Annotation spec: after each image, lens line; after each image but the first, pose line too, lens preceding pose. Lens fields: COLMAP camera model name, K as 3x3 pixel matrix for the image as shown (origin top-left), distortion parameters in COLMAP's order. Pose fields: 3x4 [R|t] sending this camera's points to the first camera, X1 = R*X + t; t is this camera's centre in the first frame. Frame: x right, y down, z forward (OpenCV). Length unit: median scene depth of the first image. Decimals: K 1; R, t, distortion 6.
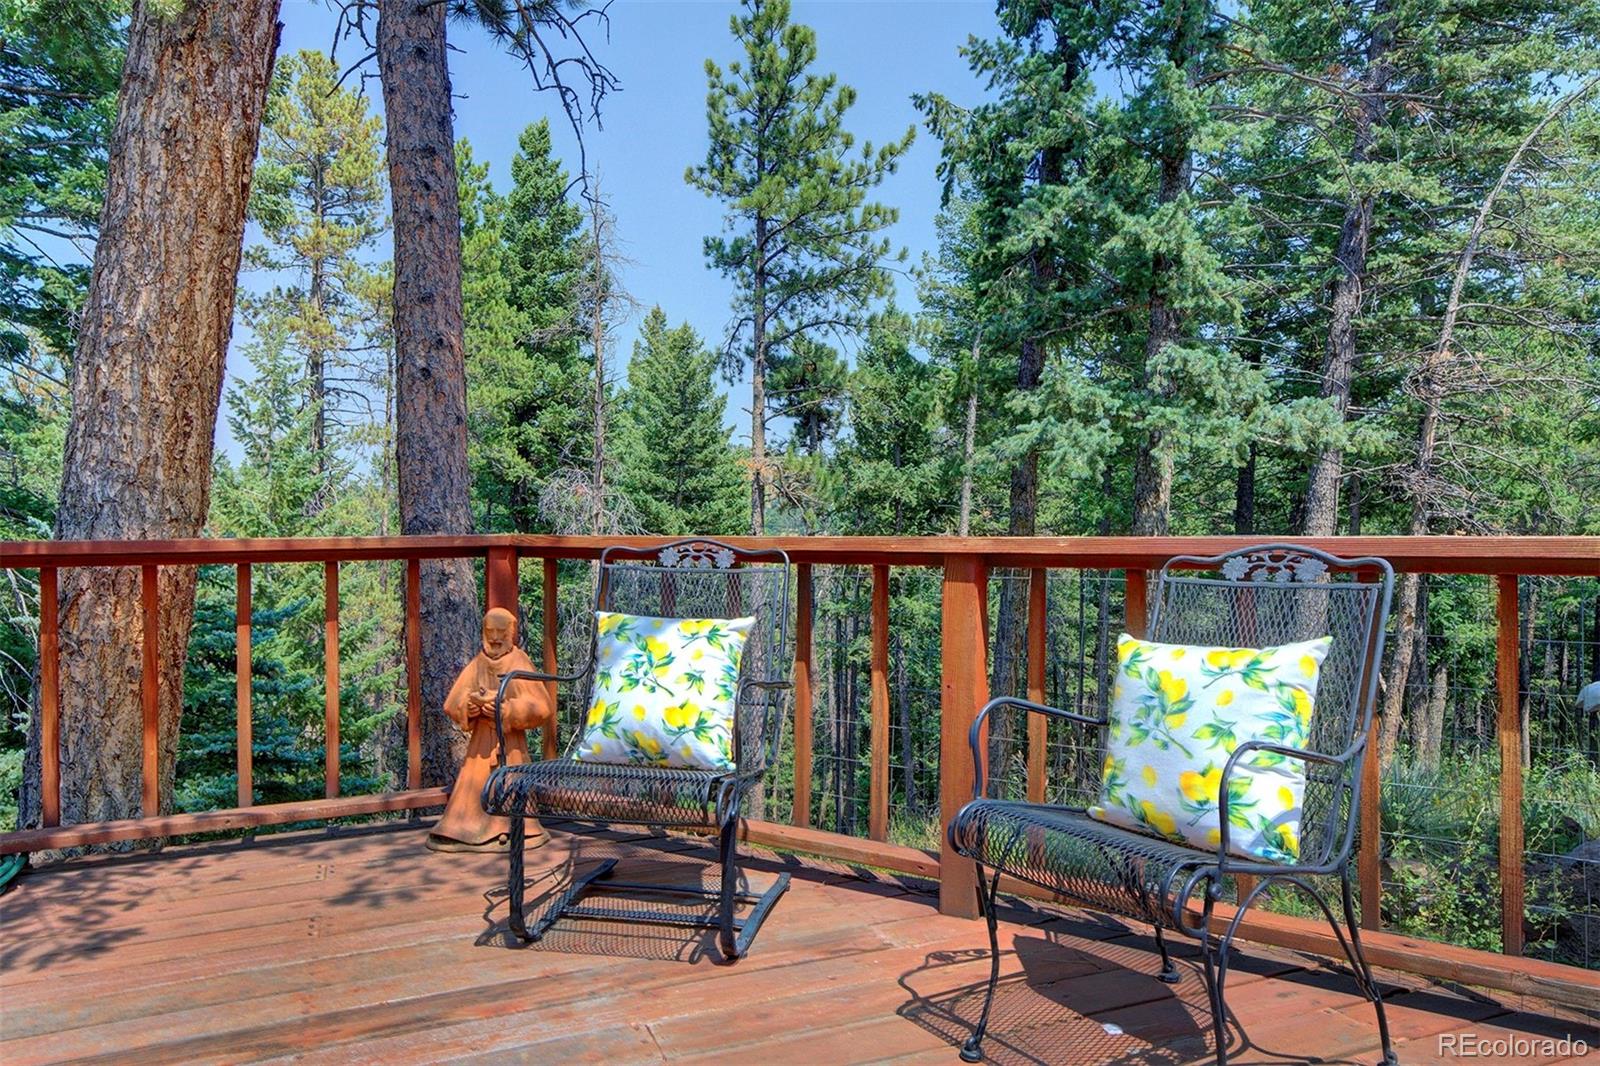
lens RADIAL K [[1028.3, 0, 805.1], [0, 1028.3, 533.0], [0, 0, 1]] dist [0.001969, 0.000907]
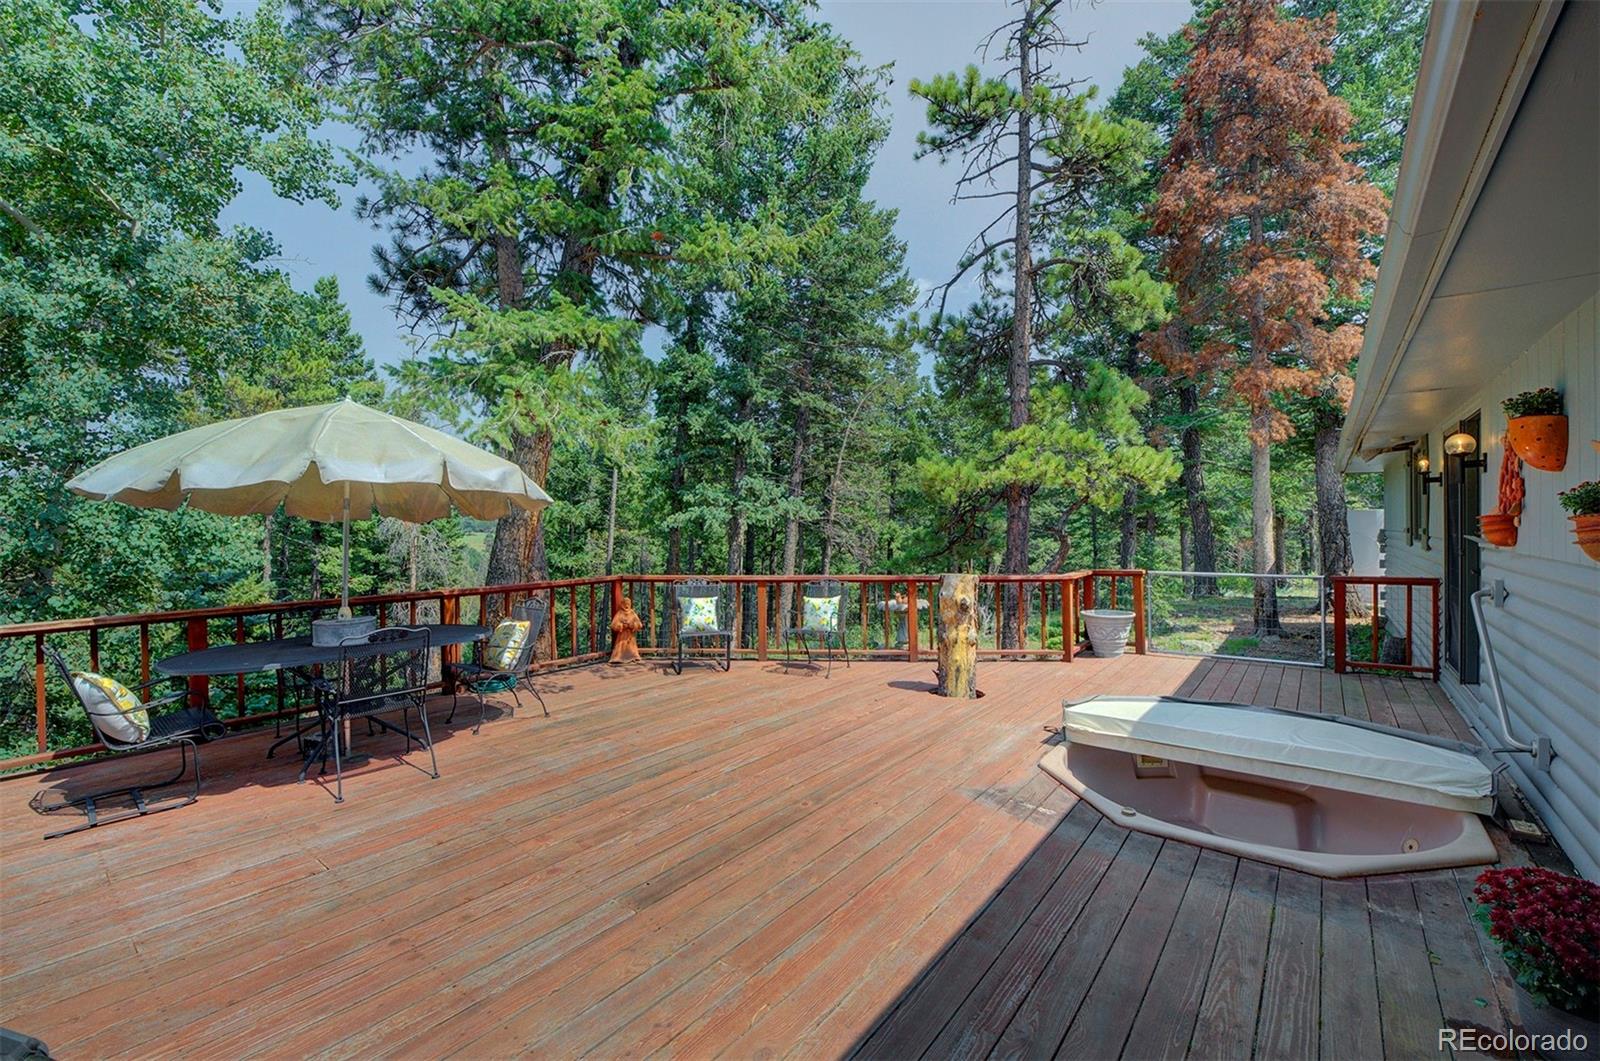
lens RADIAL K [[646.8, 0, 797.1], [0, 646.8, 530.0], [0, 0, 1]] dist [-0.010696, -0.000092]
pose [[0.871116, -0.004808, 0.491053, -0.314551], [0.003690, 0.999988, 0.003246, -0.058783], [-0.491063, -0.001016, 0.871124, -0.436674]]
